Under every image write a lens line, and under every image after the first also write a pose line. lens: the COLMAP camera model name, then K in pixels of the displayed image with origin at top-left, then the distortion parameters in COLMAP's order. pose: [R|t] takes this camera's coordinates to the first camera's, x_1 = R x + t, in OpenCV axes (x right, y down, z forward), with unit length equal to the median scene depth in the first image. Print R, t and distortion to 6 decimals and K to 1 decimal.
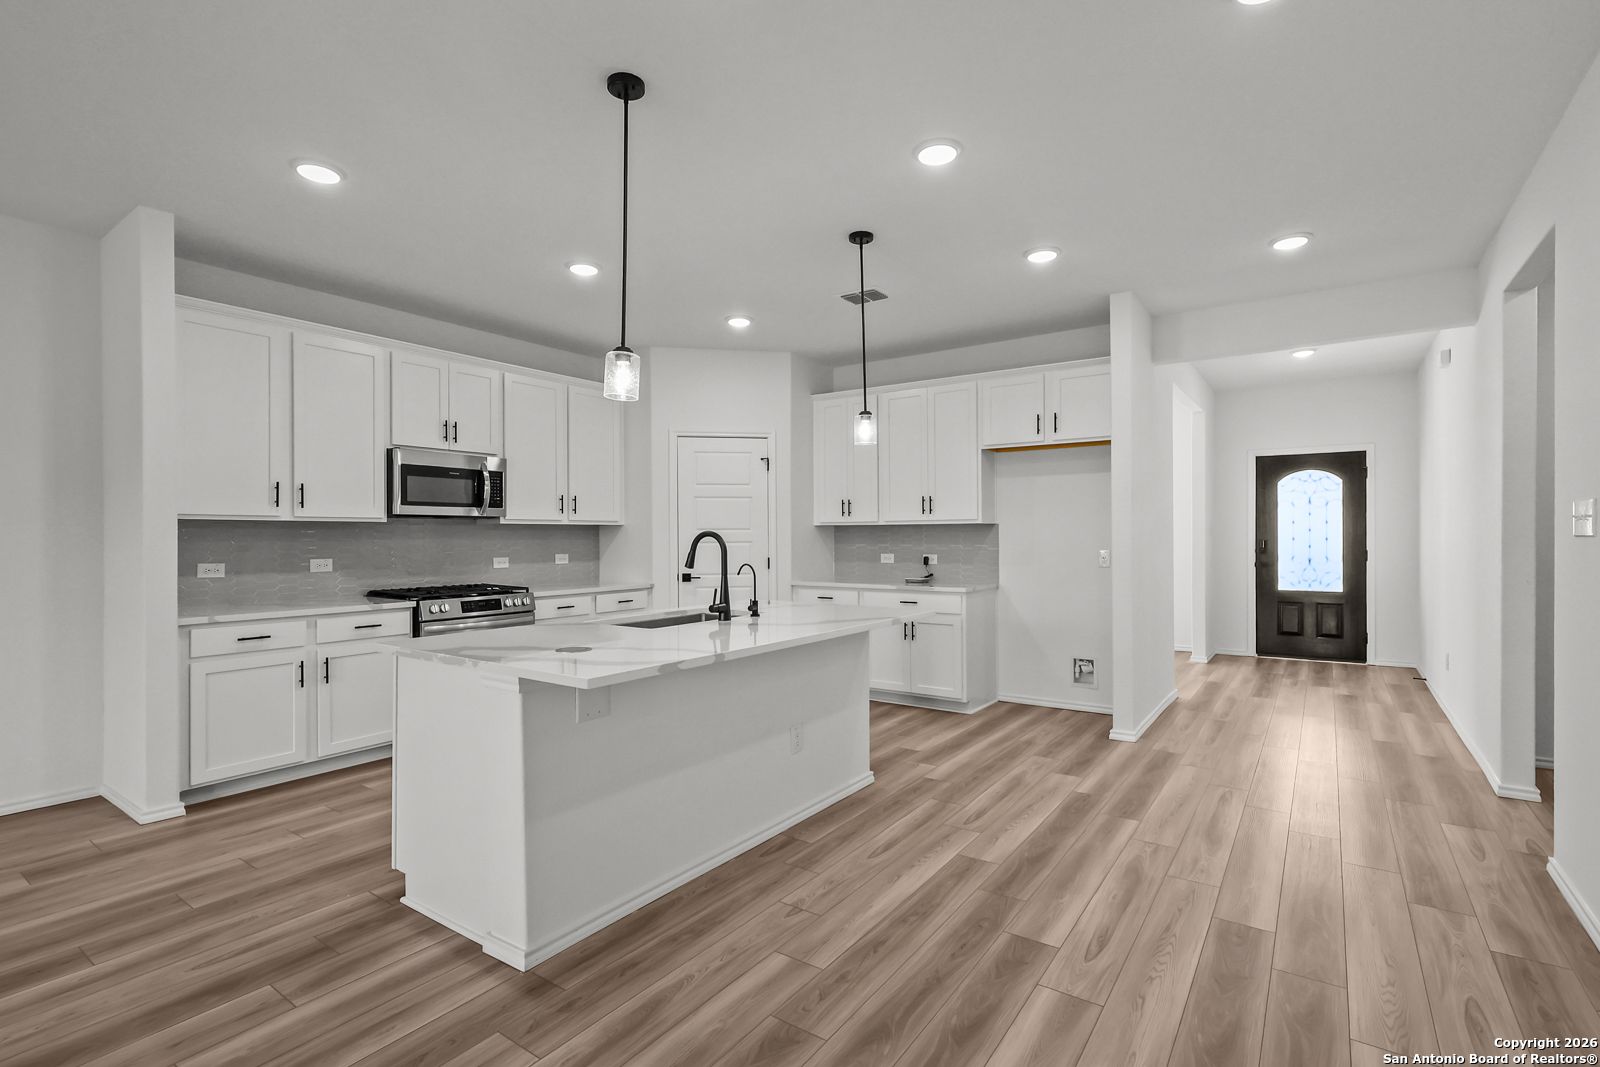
lens RADIAL K [[741.6, 0, 804.3], [0, 741.6, 532.7], [0, 0, 1]] dist [0.000368, 0.000307]
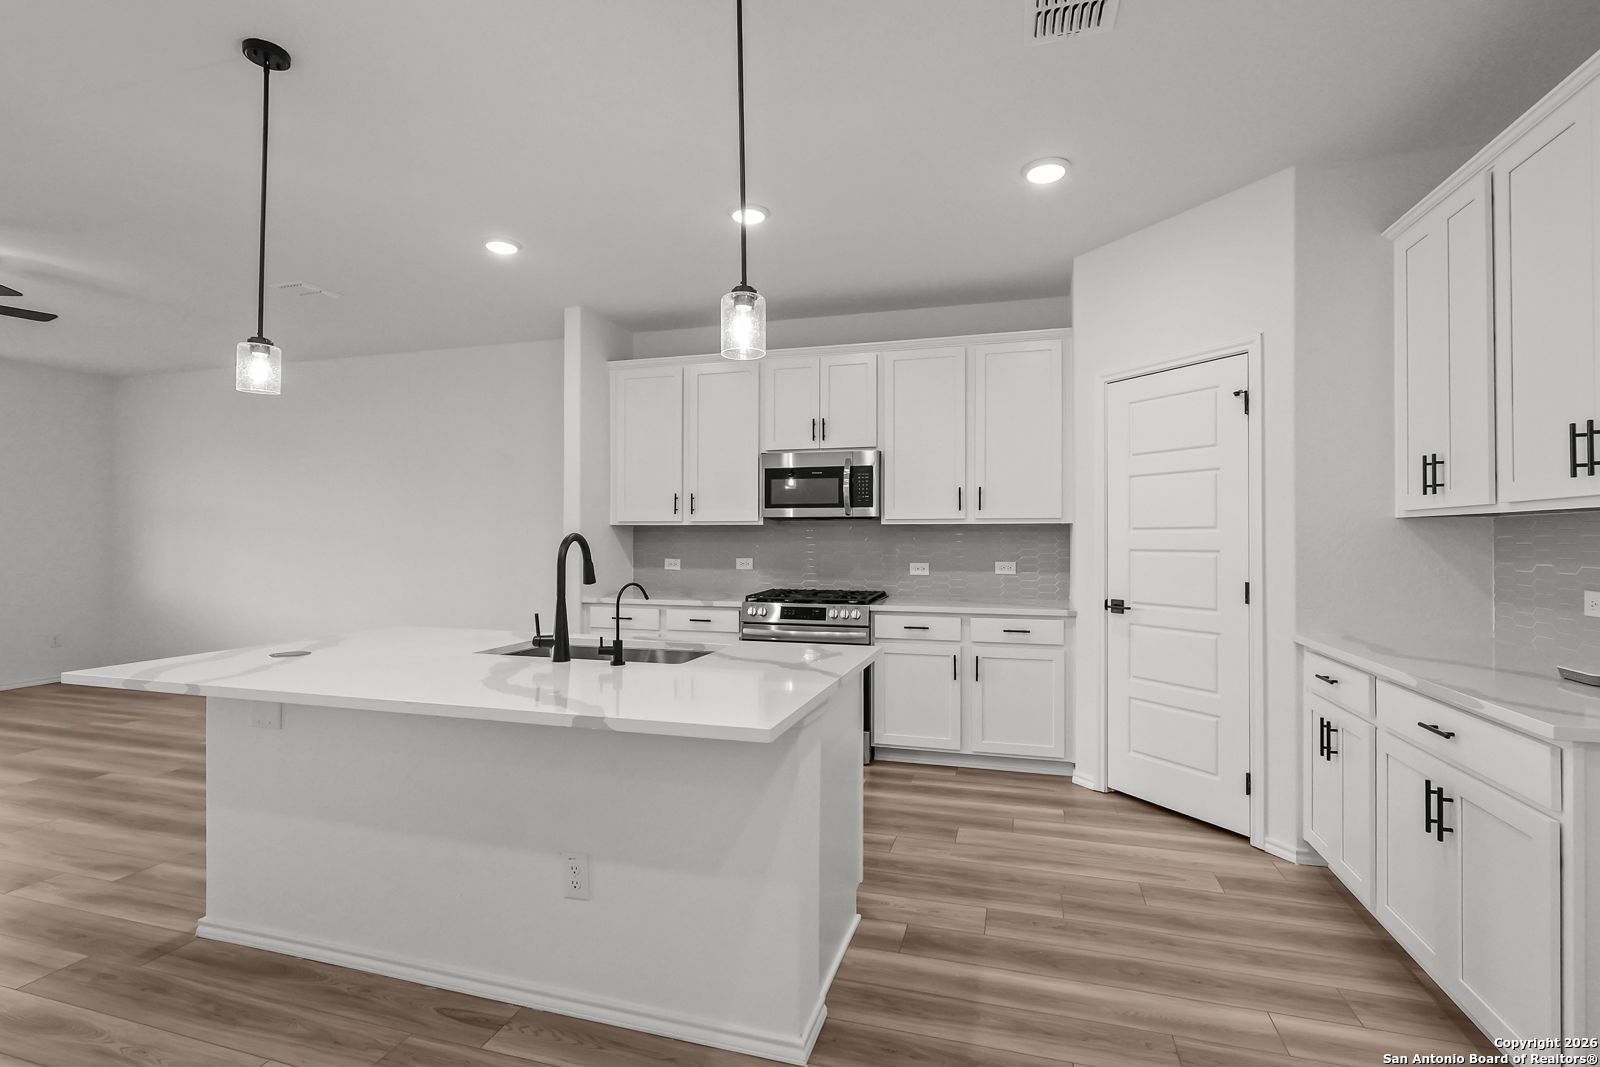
lens RADIAL K [[741.6, 0, 805.7], [0, 741.6, 533.3], [0, 0, 1]] dist [0.000368, 0.000307]
pose [[0.316018, -0.003136, -0.948748, 0.420168], [0.002091, 0.999994, -0.002609, 0.000448], [0.948751, -0.001160, 0.316023, 0.666131]]
